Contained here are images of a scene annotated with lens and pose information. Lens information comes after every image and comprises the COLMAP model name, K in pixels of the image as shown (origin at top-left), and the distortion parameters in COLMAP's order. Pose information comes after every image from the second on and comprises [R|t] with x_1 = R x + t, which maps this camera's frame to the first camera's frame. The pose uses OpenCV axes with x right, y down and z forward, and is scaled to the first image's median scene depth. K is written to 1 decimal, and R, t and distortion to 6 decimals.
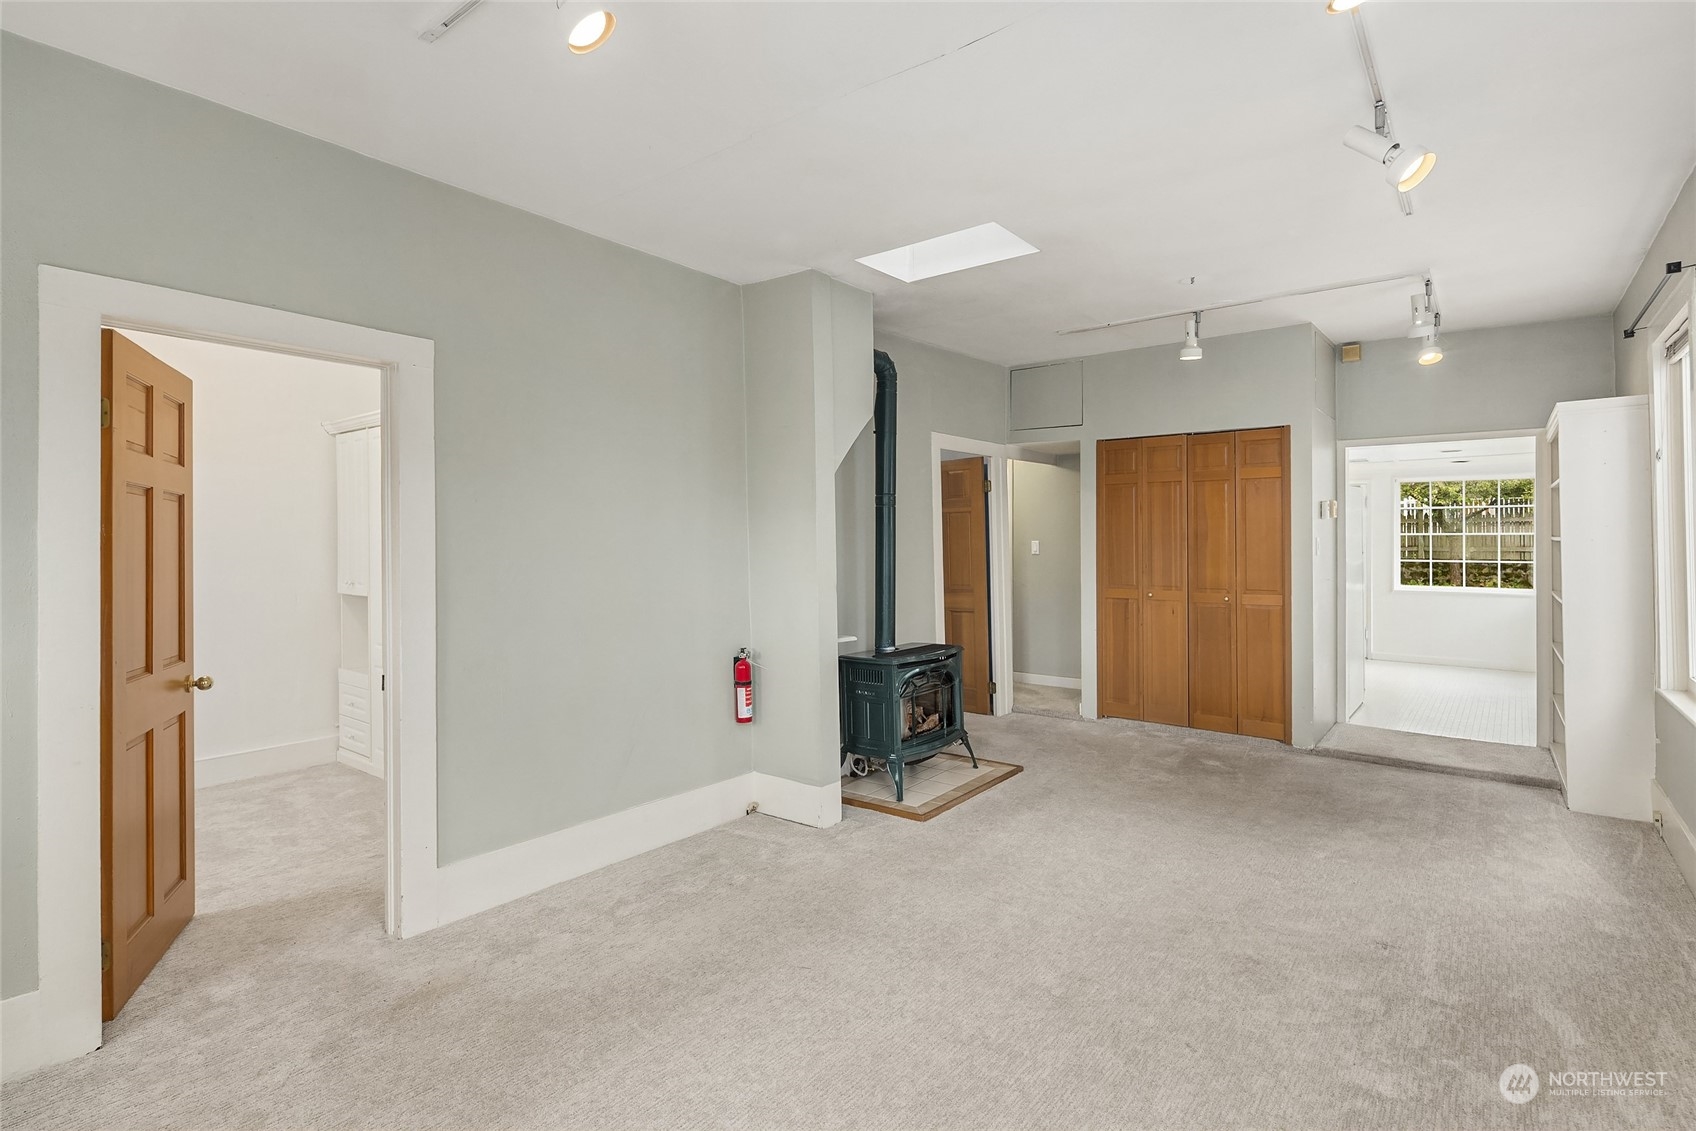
lens RADIAL K [[831.7, 0, 851.6], [0, 831.7, 549.7], [0, 0, 1]] dist [-0.004303, -0.000762]
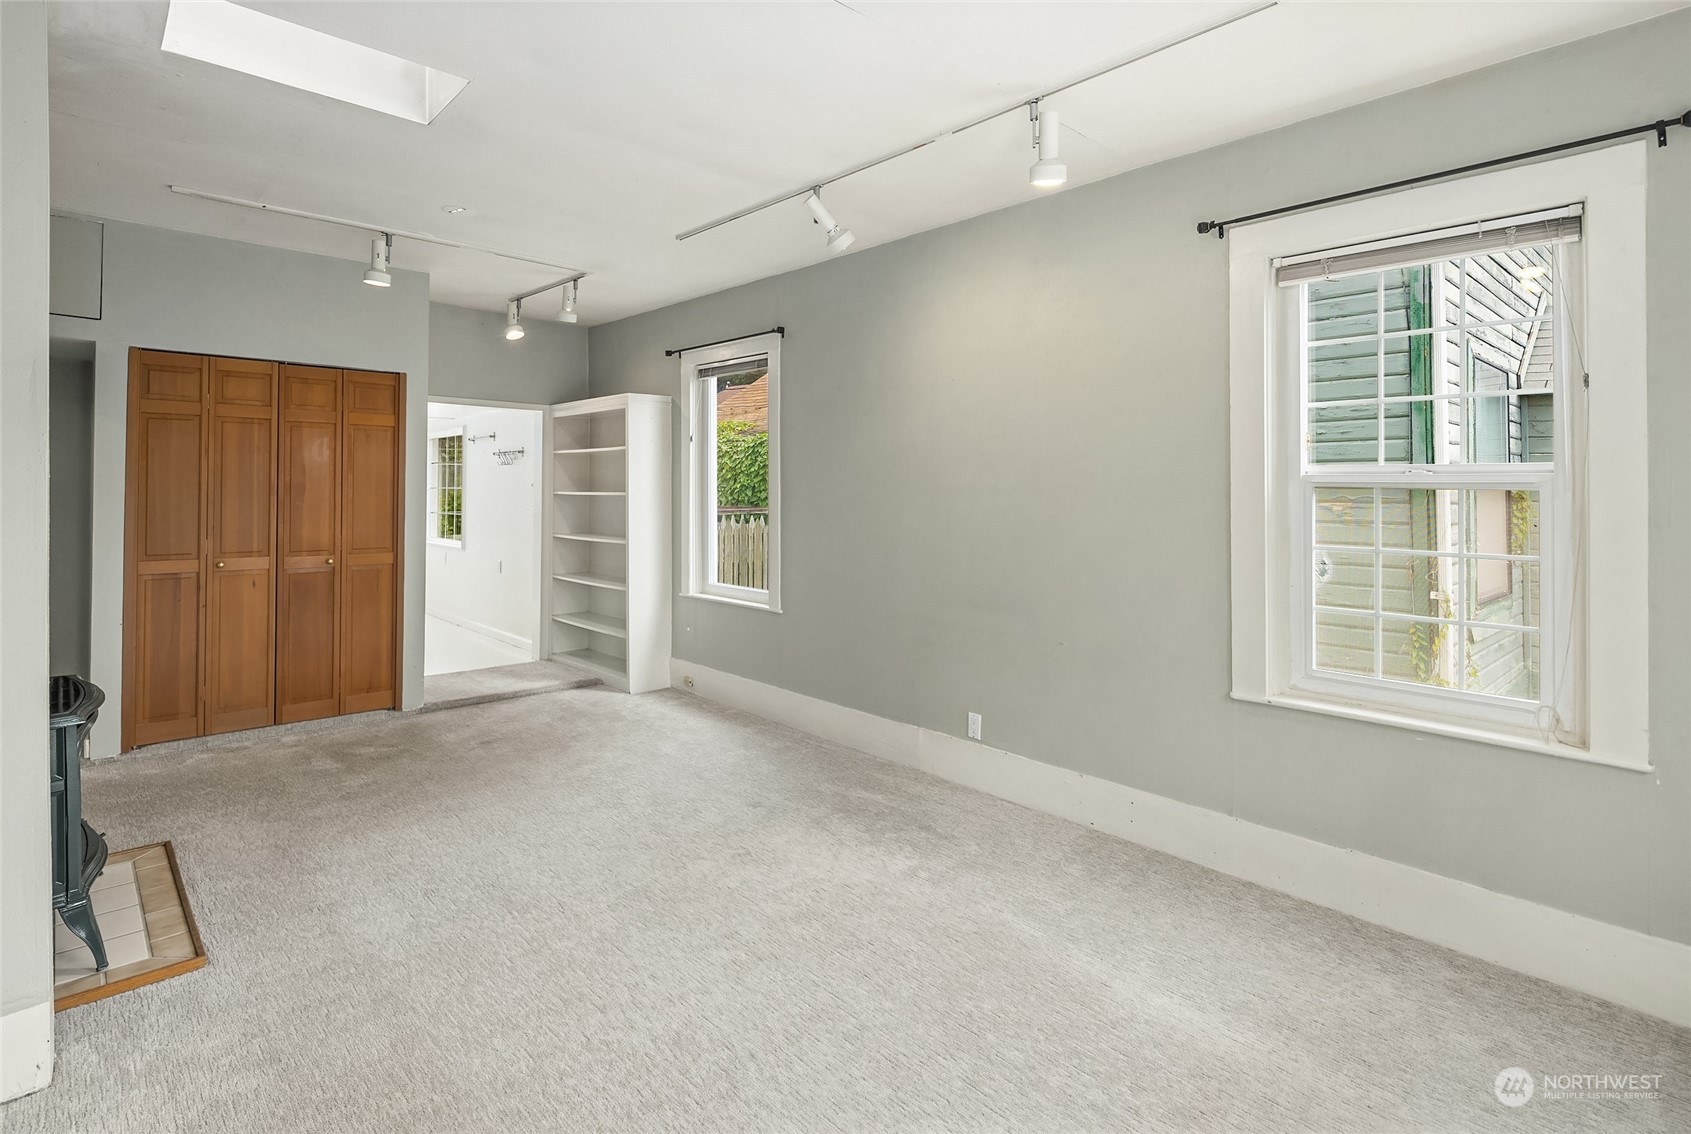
lens RADIAL K [[829.3, 0, 872.7], [0, 829.3, 470.8], [0, 0, 1]] dist [-0.004303, -0.000762]
pose [[0.129165, 0.031304, 0.991129, -0.339671], [0.007118, 0.999447, -0.032494, -0.002711], [-0.991598, 0.011252, 0.128870, 0.339802]]
